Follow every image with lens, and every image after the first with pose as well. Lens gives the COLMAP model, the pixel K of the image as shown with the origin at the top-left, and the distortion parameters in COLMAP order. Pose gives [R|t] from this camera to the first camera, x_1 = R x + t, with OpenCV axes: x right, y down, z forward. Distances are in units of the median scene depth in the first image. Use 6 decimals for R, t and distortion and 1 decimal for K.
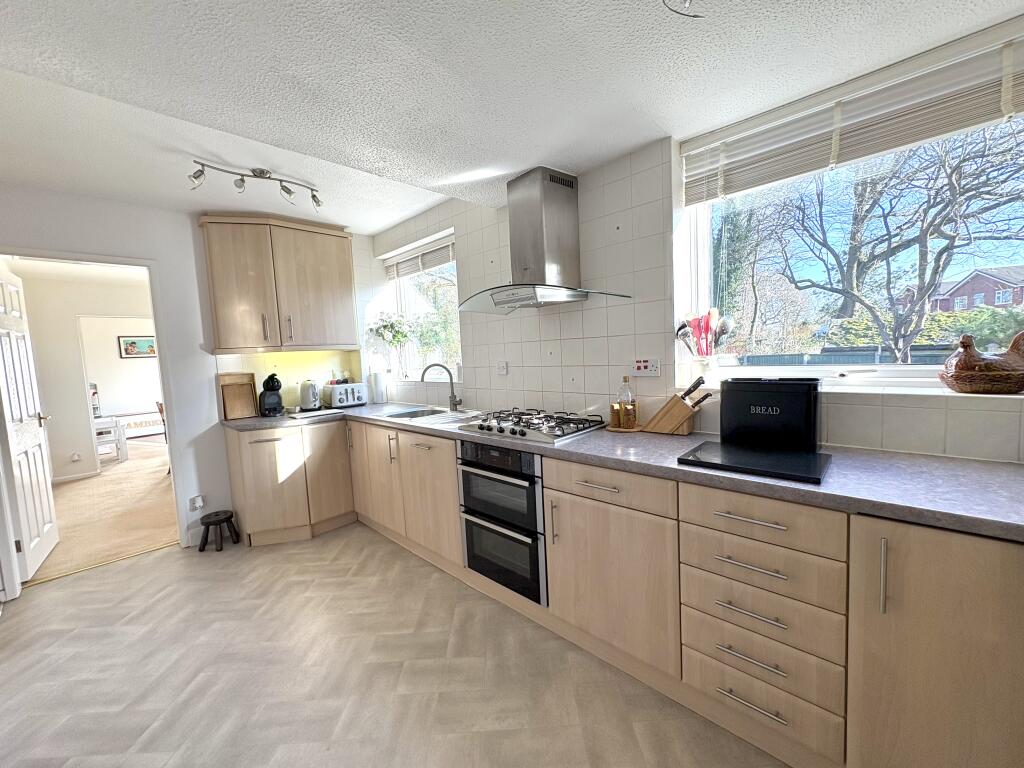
lens RADIAL K [[407.2, 0, 512.5], [0, 407.2, 381.8], [0, 0, 1]] dist [-0.001416, -0.000129]
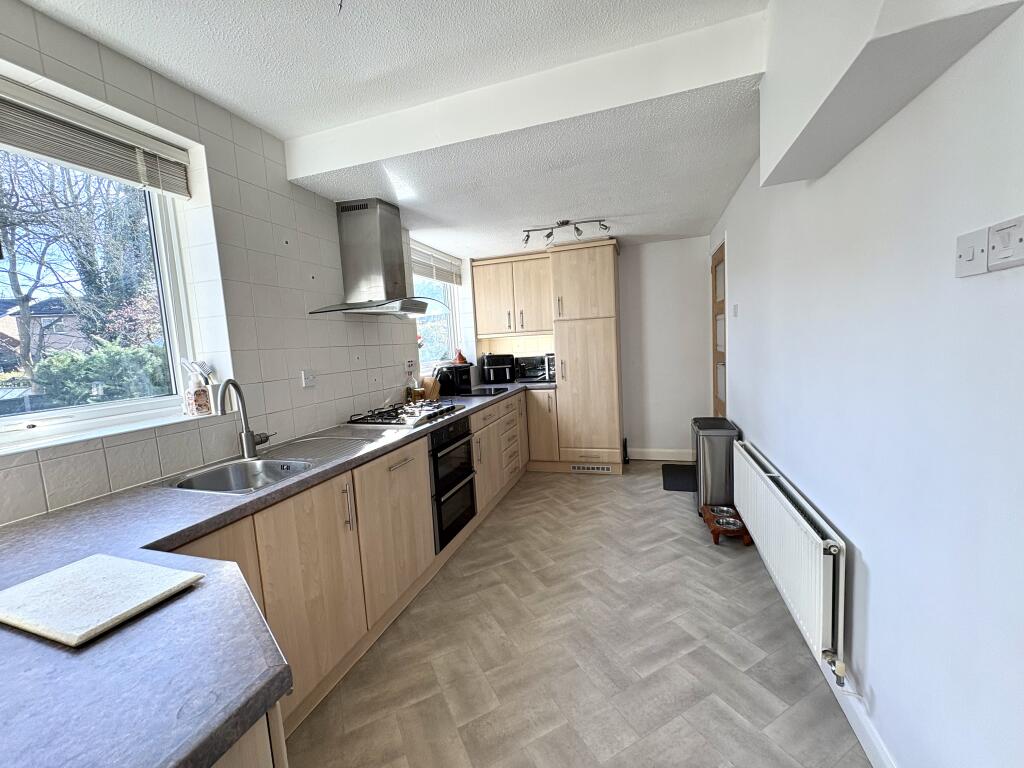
lens RADIAL K [[407.2, 0, 512.5], [0, 407.2, 381.8], [0, 0, 1]] dist [-0.001416, -0.000129]
pose [[-0.429165, -0.013080, 0.903131, -1.038362], [0.147350, 0.985486, 0.084293, -0.038870], [-0.891126, 0.169252, -0.421009, 1.094132]]
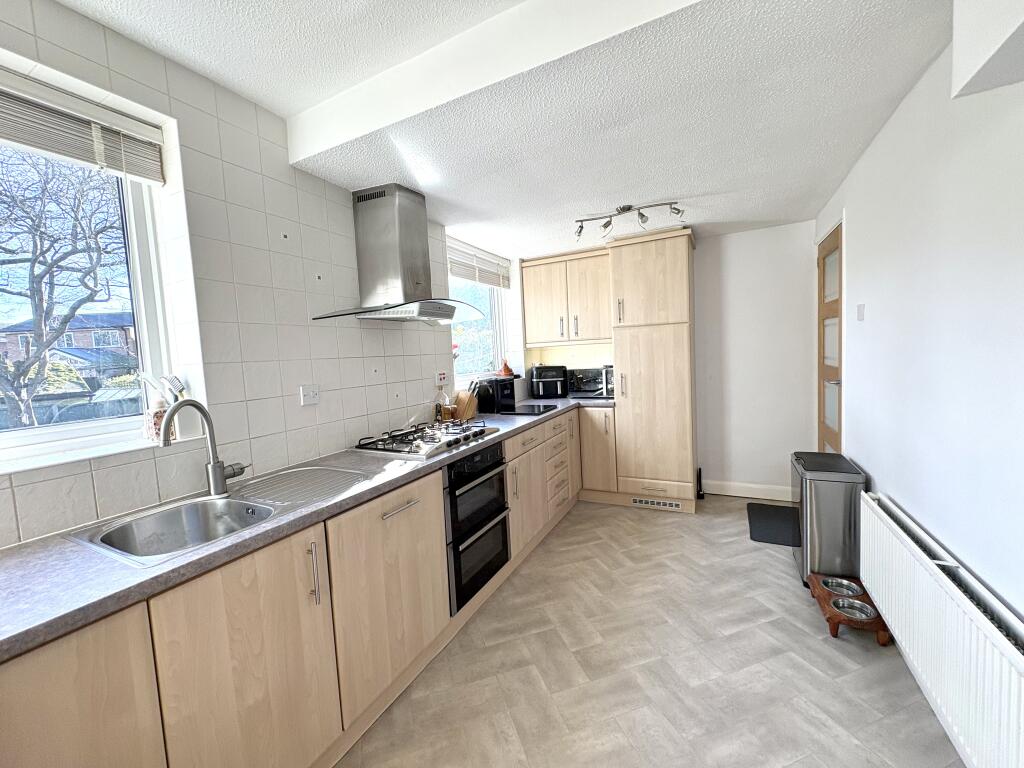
lens RADIAL K [[407.5, 0, 513.7], [0, 407.5, 382.8], [0, 0, 1]] dist [0.001798, 0.000171]
pose [[-0.283733, -0.004493, 0.958893, -0.876556], [0.139233, 0.989198, 0.045834, -0.041703], [-0.948741, 0.146514, -0.280043, 0.960772]]
